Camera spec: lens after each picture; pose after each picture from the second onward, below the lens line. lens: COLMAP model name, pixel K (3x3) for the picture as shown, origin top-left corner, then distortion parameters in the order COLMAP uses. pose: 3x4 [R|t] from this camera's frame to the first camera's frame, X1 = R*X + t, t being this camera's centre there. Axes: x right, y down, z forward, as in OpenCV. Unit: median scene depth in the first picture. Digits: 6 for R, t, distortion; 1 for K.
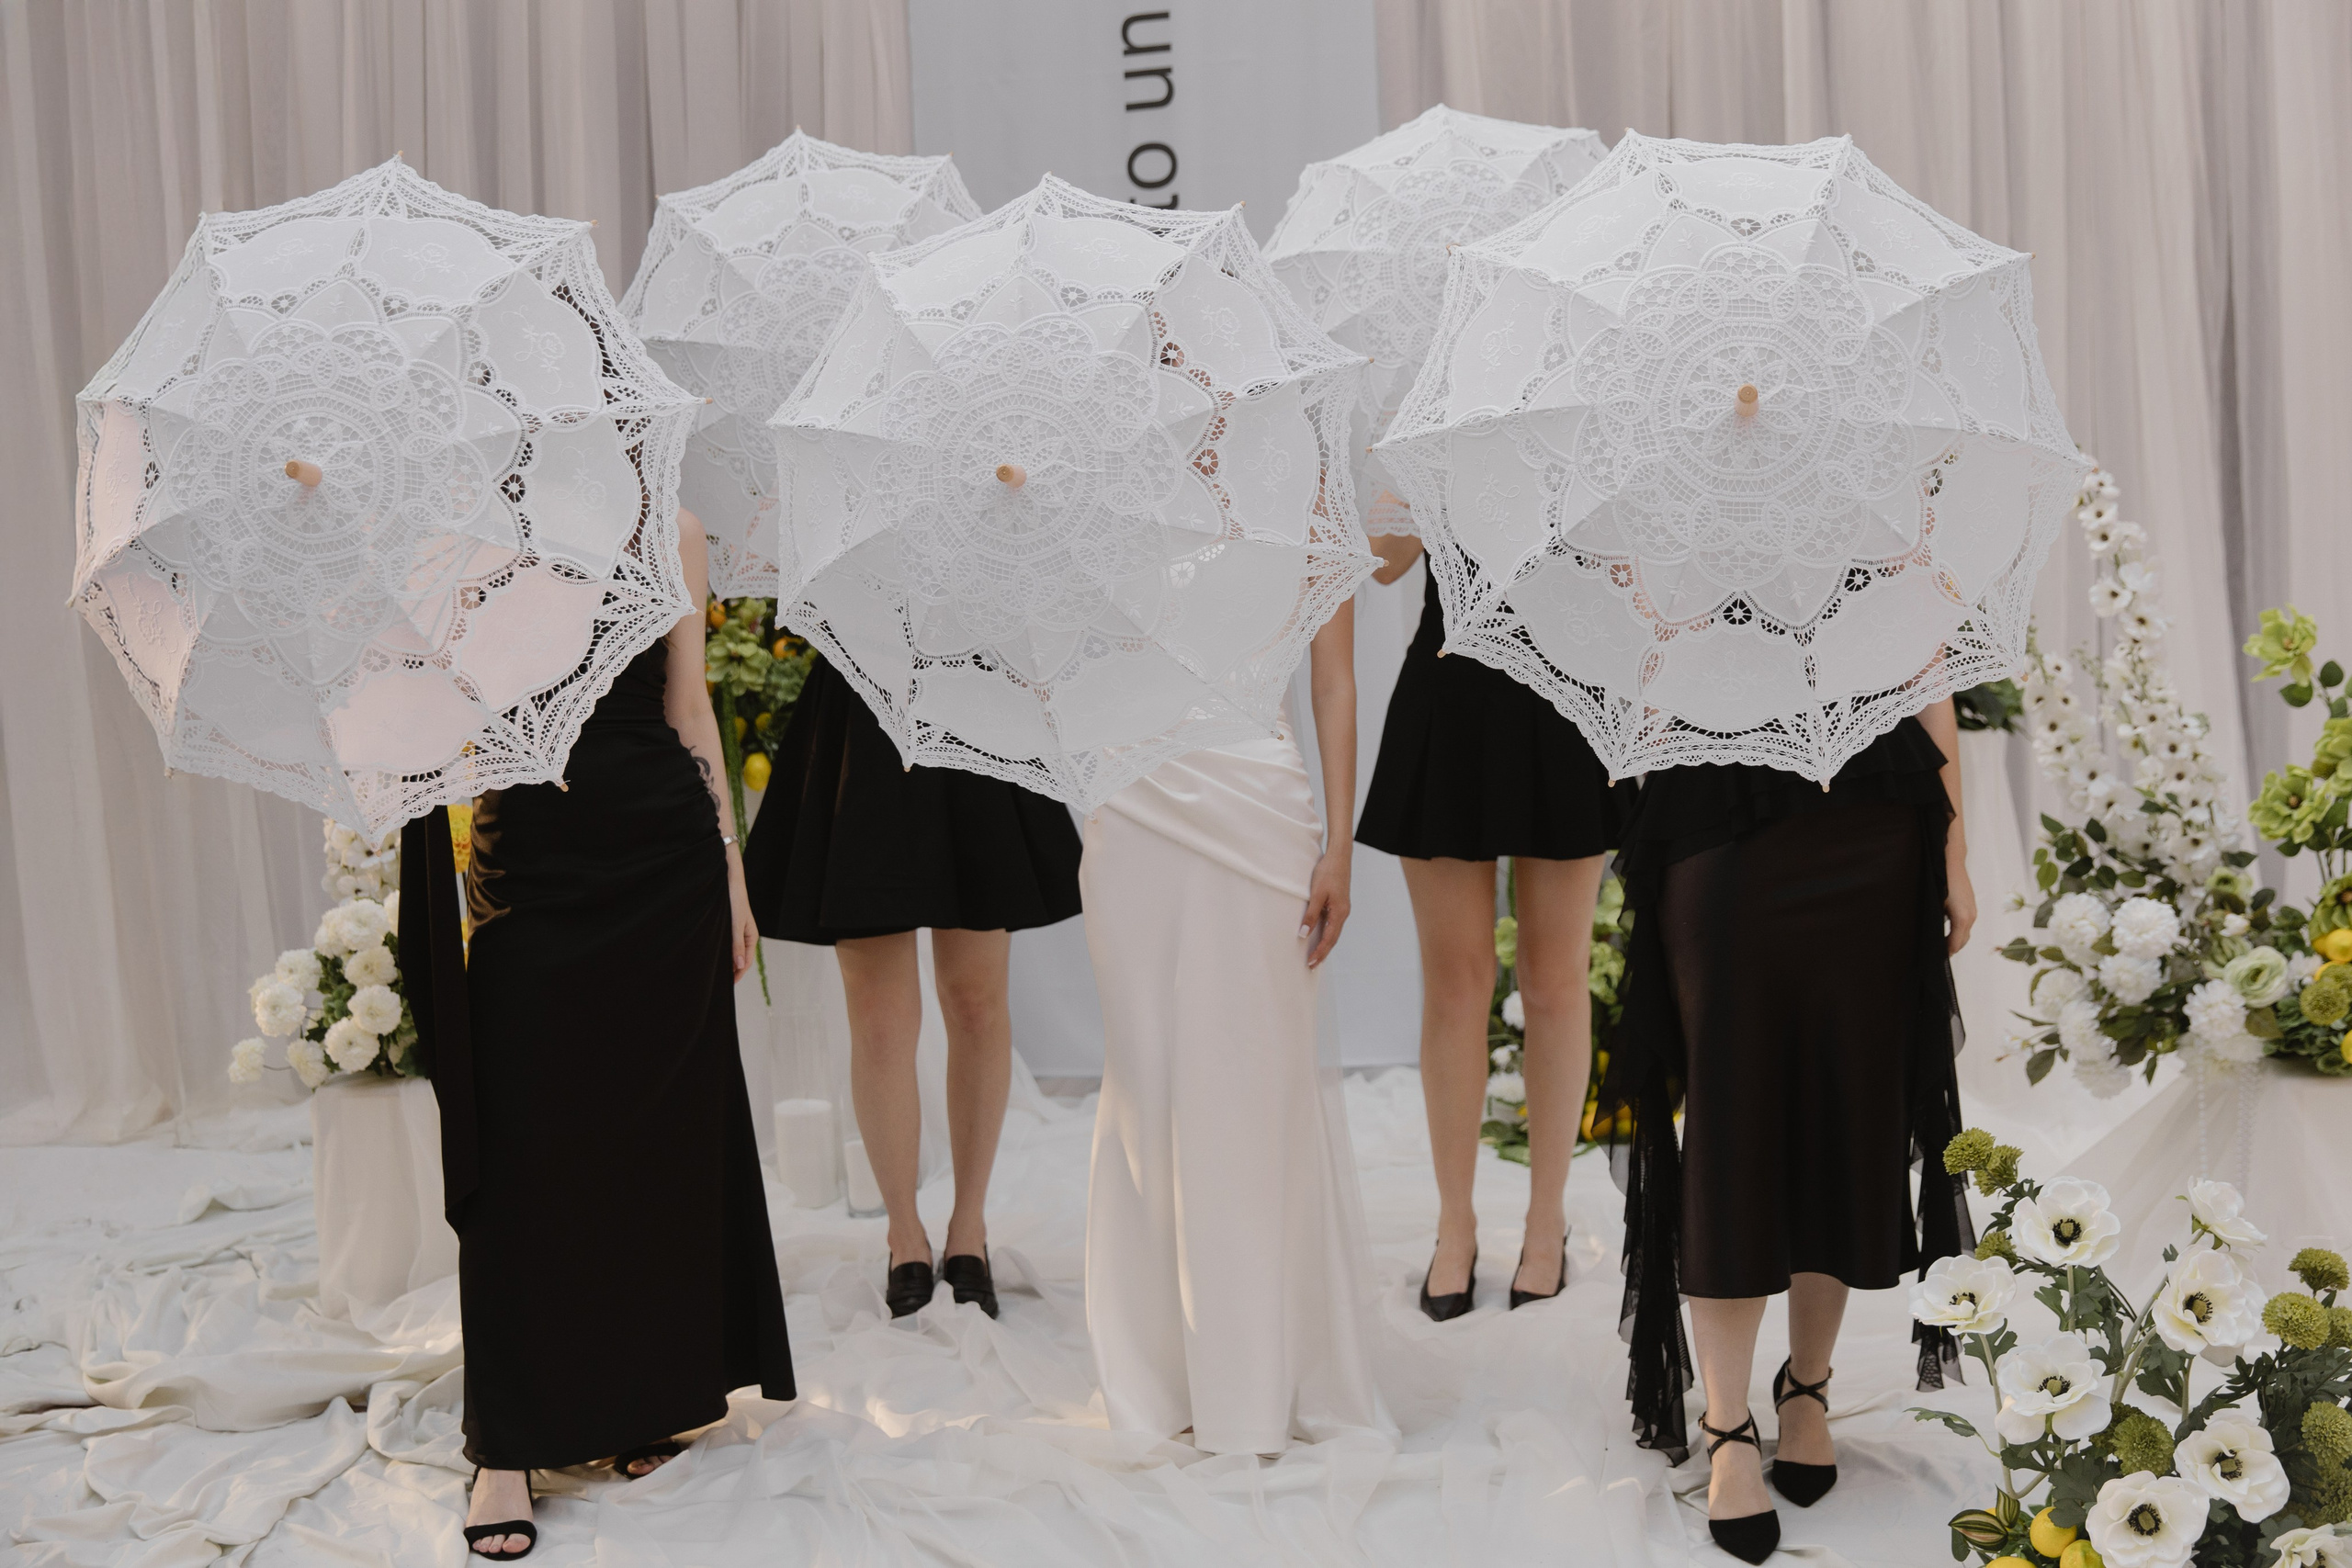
lens RADIAL K [[2787.1, 0, 1236.3], [0, 2787.1, 756.7], [0, 0, 1]] dist [-0.119367, 0.000000]
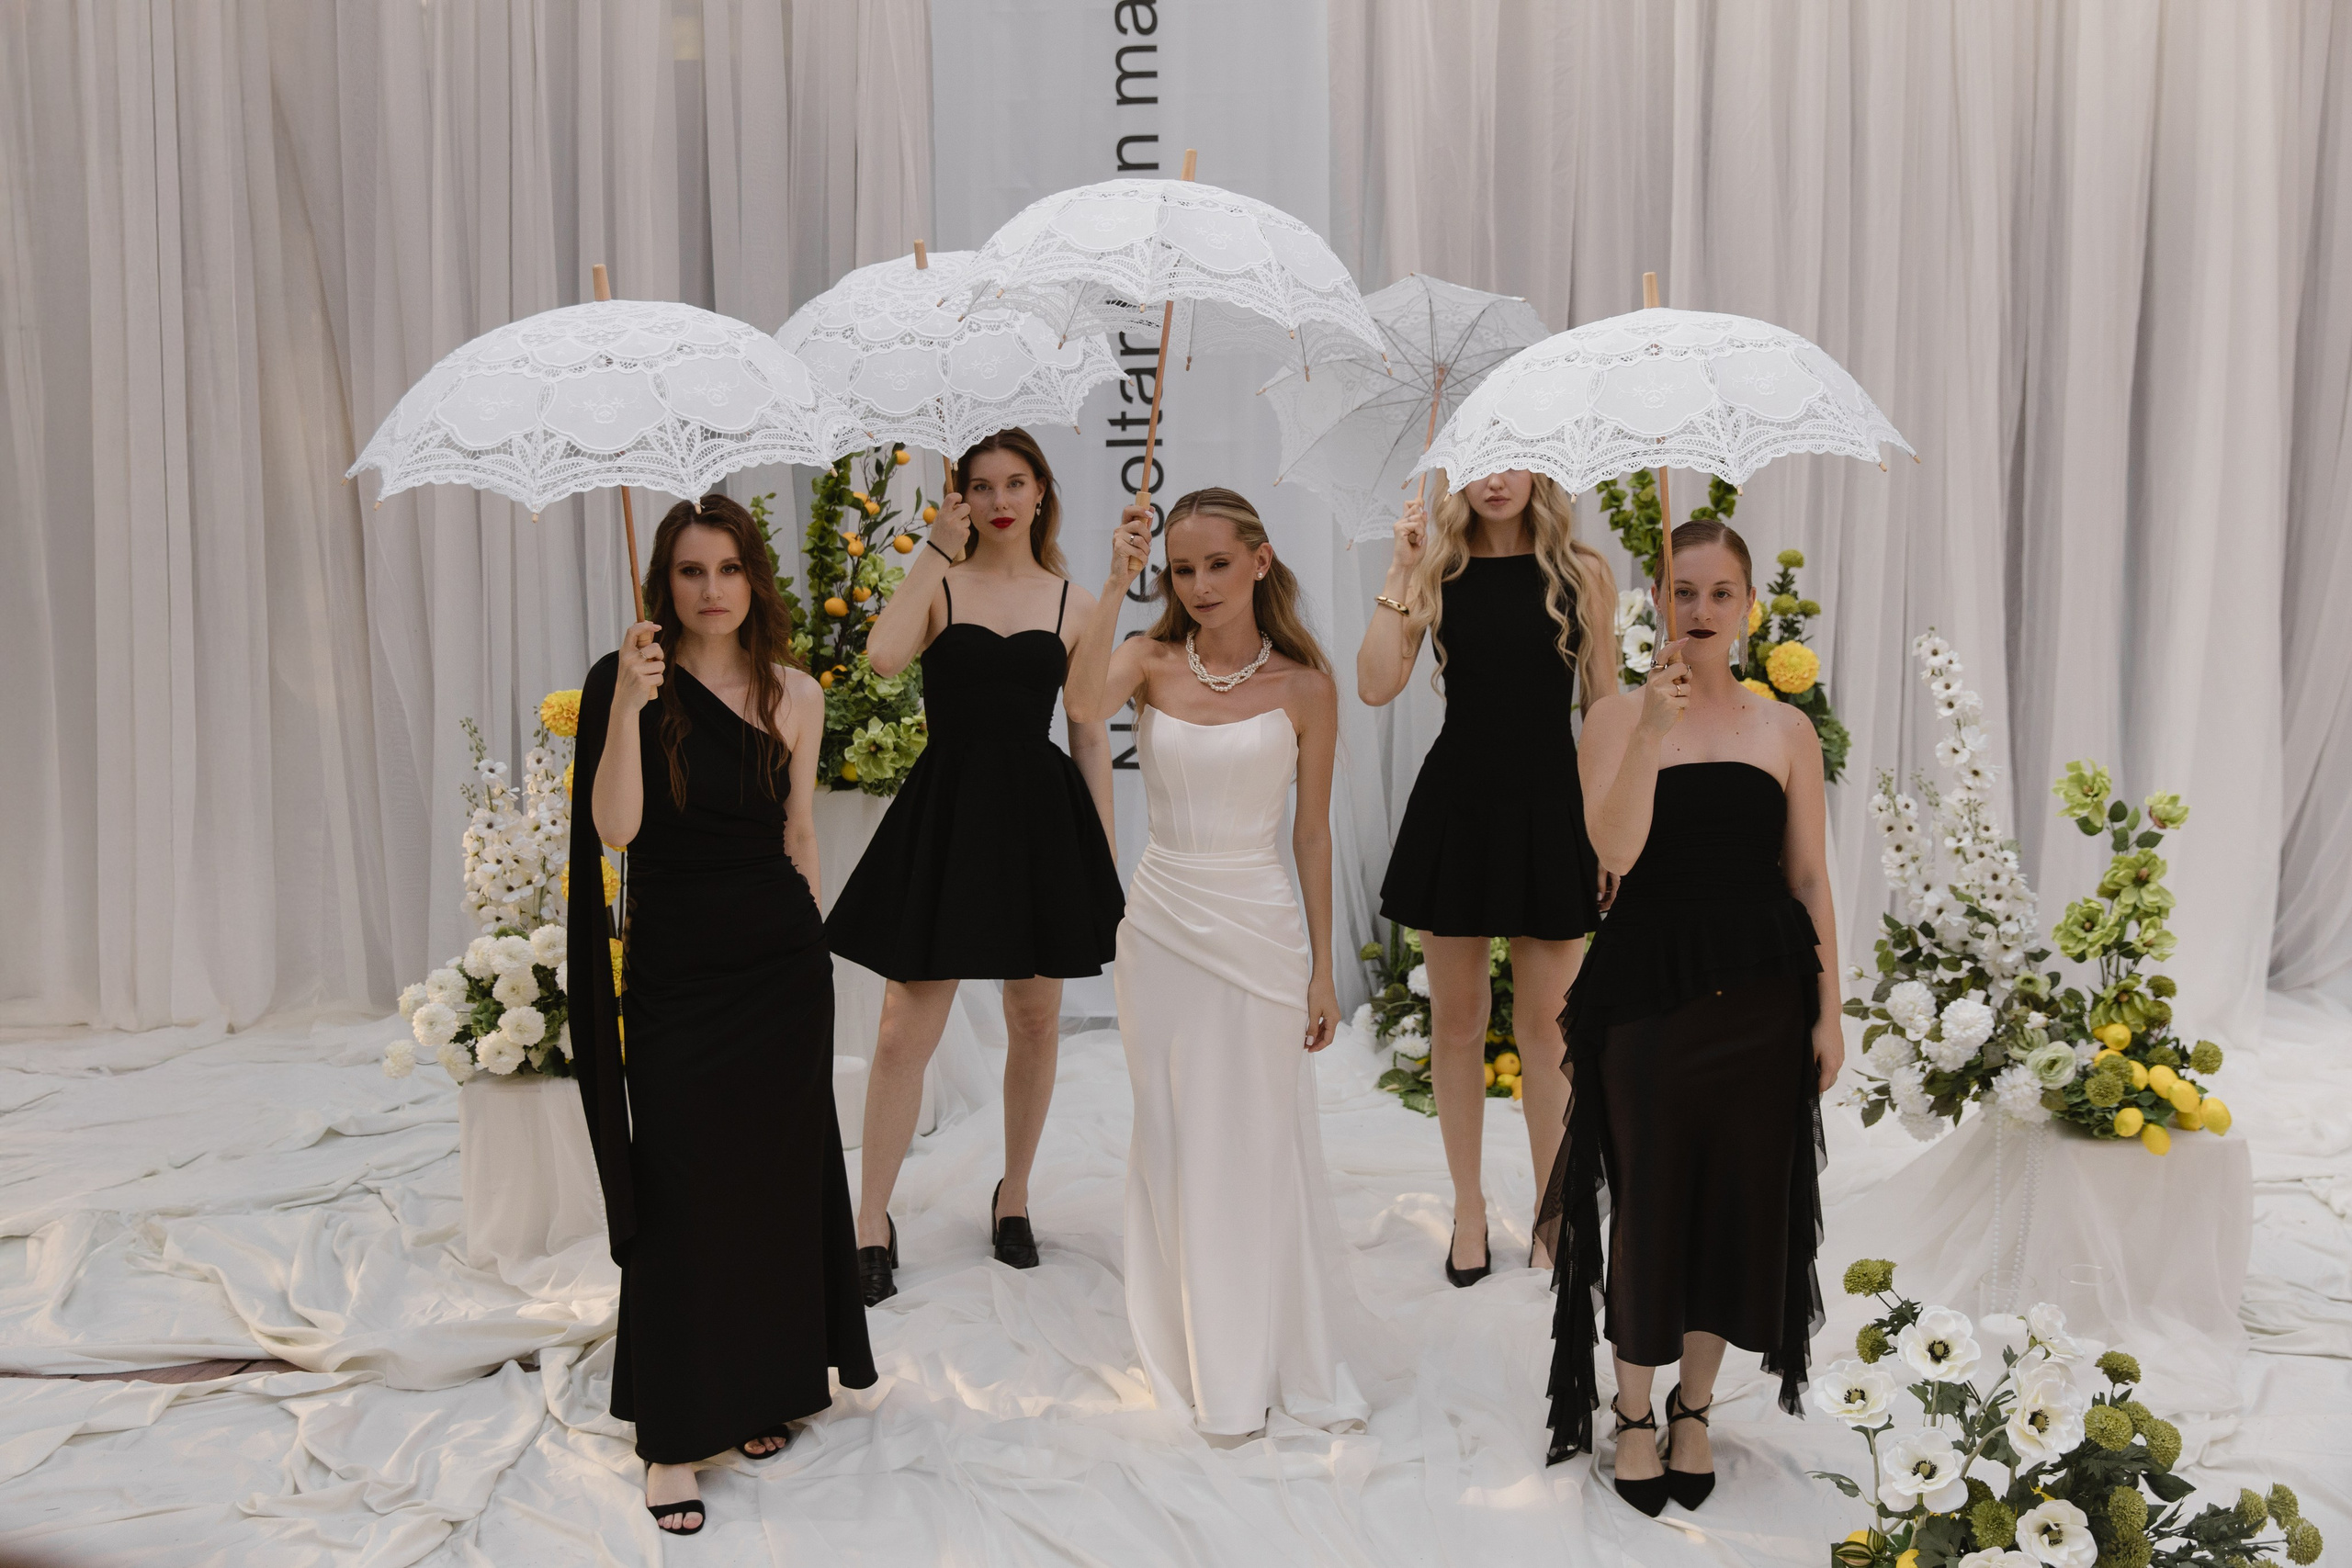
lens RADIAL K [[2406.5, 0, 1256.7], [0, 2406.5, 810.1], [0, 0, 1]] dist [-0.083639, 0.000000]
pose [[0.997038, 0.026302, 0.072278, -0.076227], [-0.032621, 0.995615, 0.087679, -0.116866], [-0.069655, -0.089777, 0.993523, -0.062278]]
